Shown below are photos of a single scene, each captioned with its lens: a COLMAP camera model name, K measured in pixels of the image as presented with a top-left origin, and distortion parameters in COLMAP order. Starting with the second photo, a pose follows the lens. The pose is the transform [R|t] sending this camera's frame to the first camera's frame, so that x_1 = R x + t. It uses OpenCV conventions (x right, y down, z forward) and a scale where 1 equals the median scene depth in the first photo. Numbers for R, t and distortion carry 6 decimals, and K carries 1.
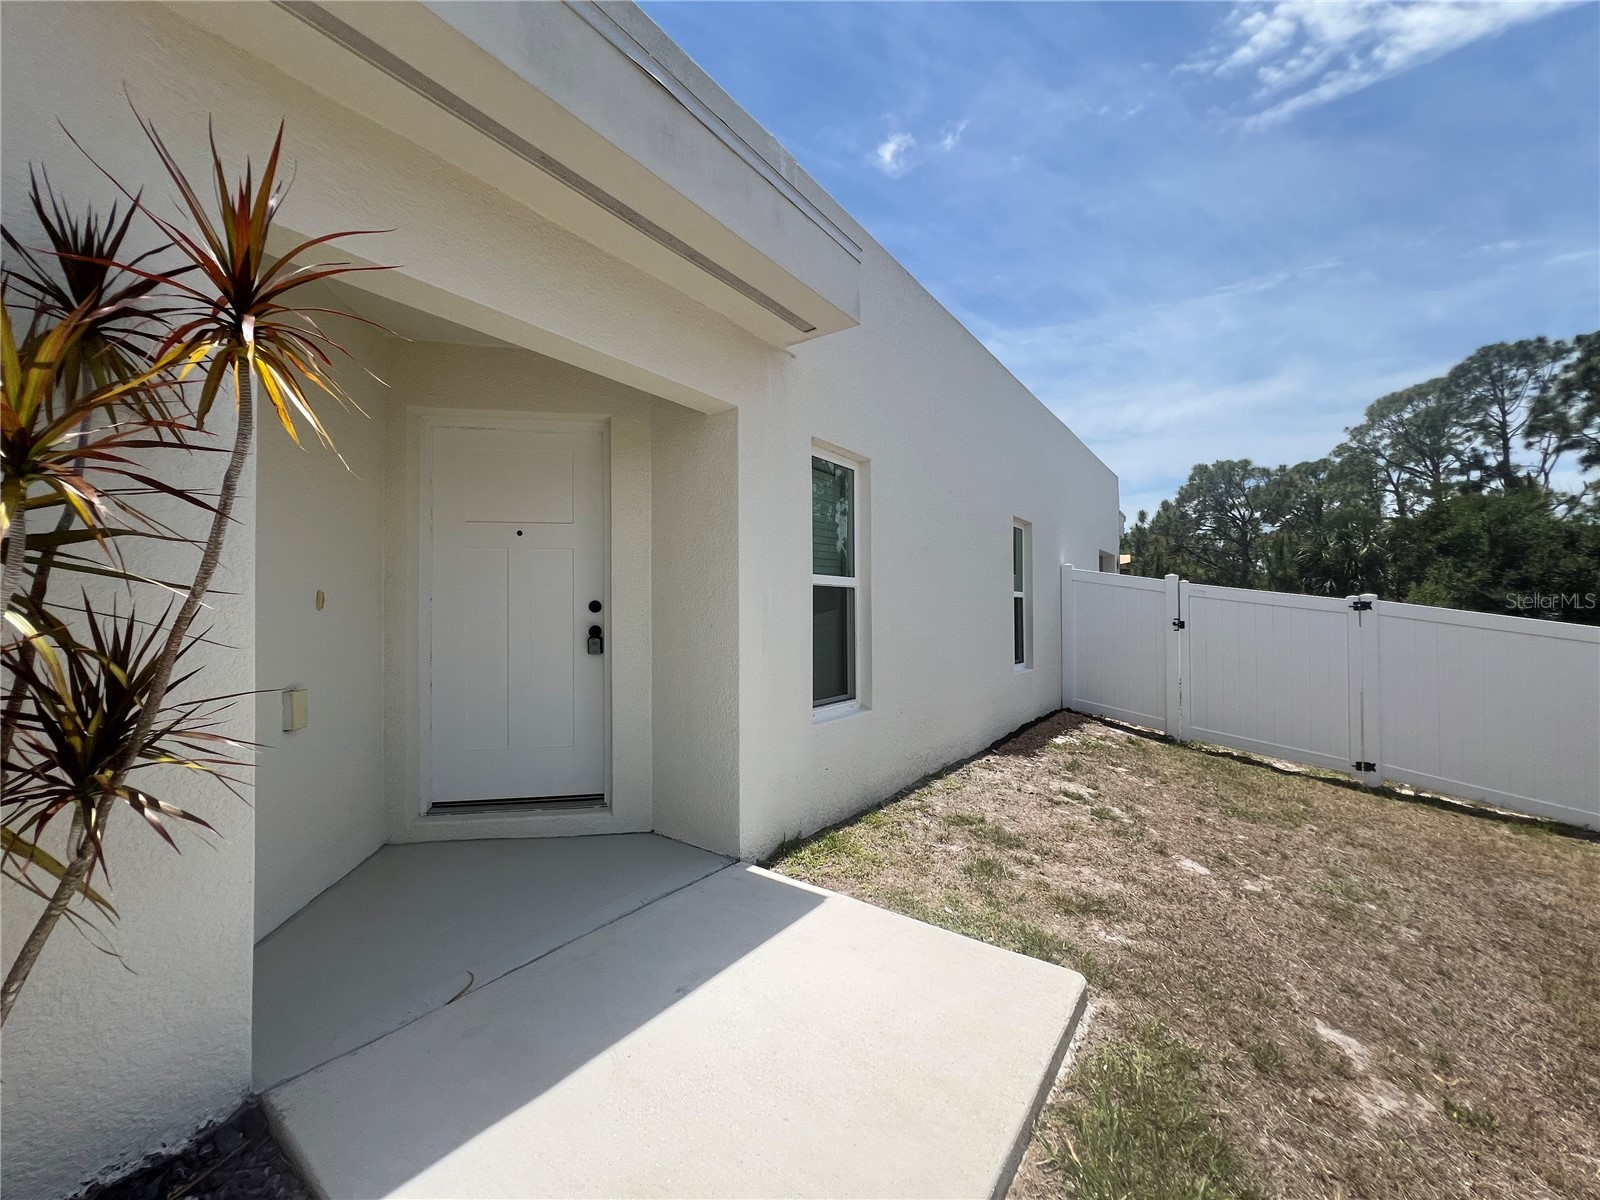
lens RADIAL K [[643.7, 0, 802.9], [0, 643.7, 597.5], [0, 0, 1]] dist [-0.001630, -0.000646]
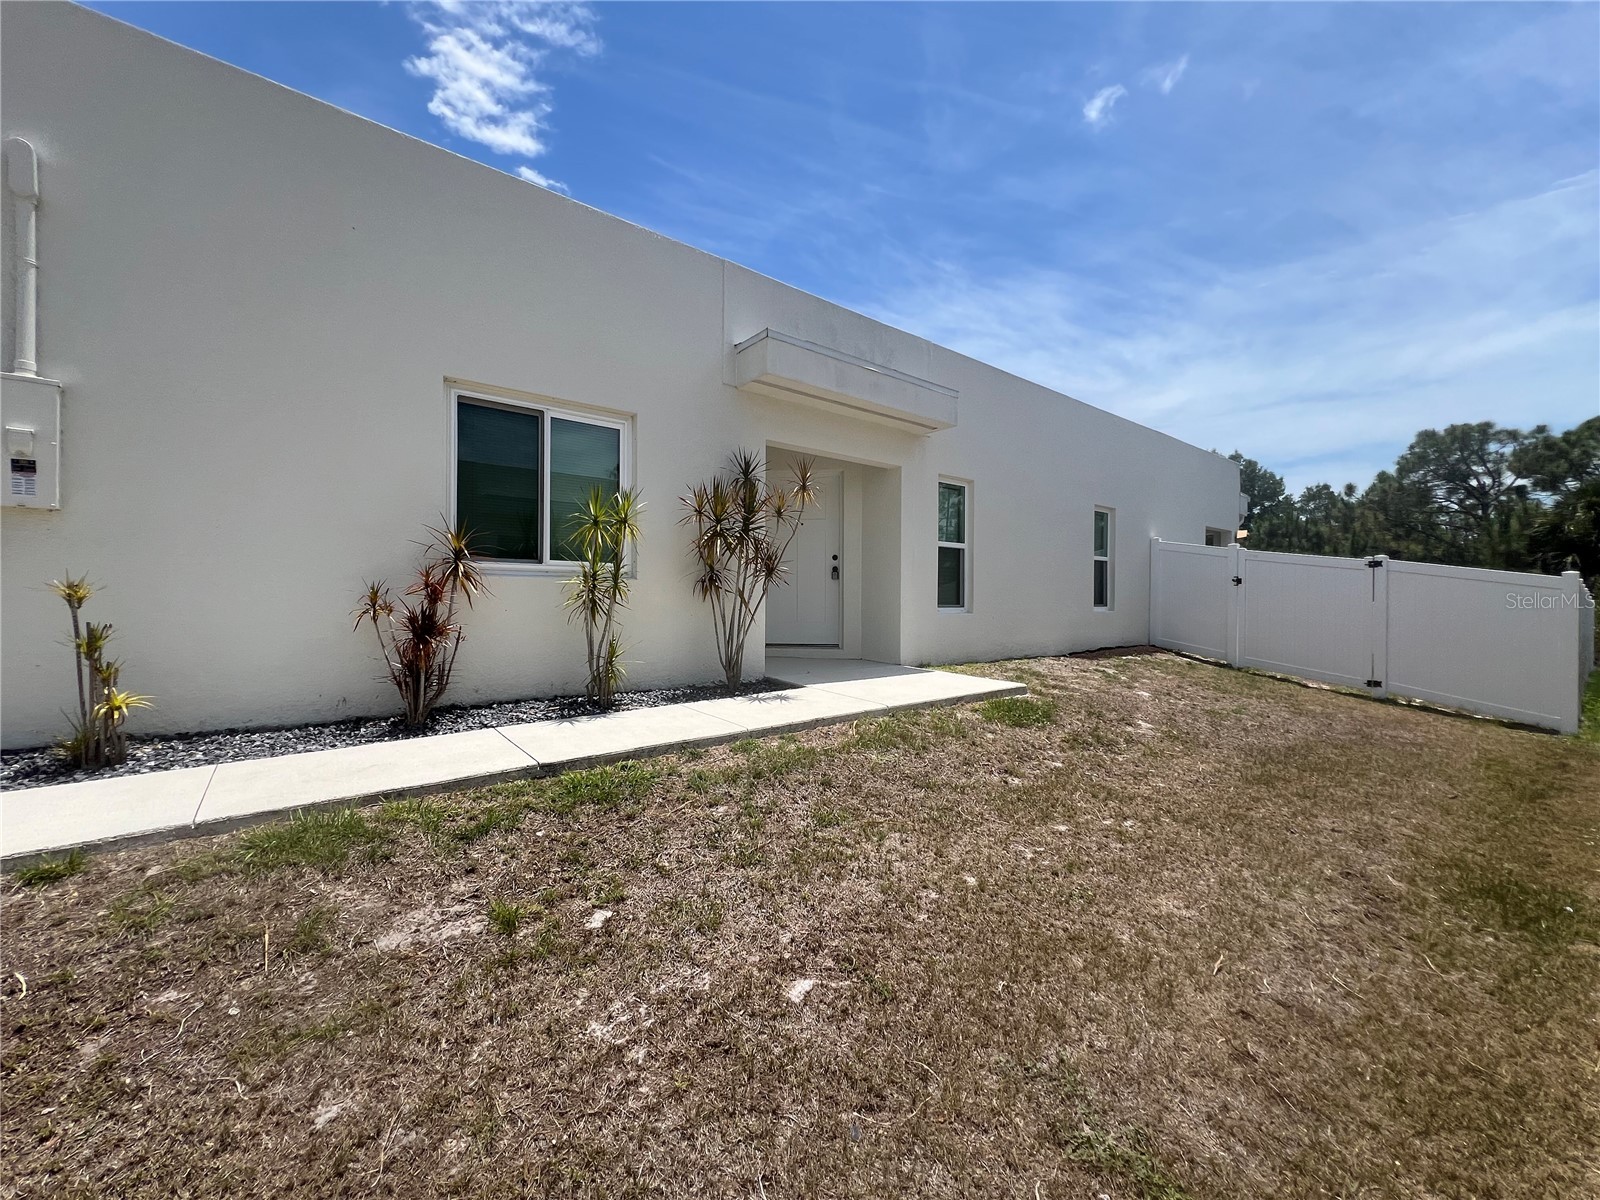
lens RADIAL K [[642.6, 0, 800.3], [0, 642.6, 604.1], [0, 0, 1]] dist [-0.002405, 0.000835]
pose [[0.959802, 0.012554, -0.280395, 0.095832], [-0.003197, 0.999423, 0.033805, 0.055055], [0.280658, -0.031550, 0.959289, -0.619186]]
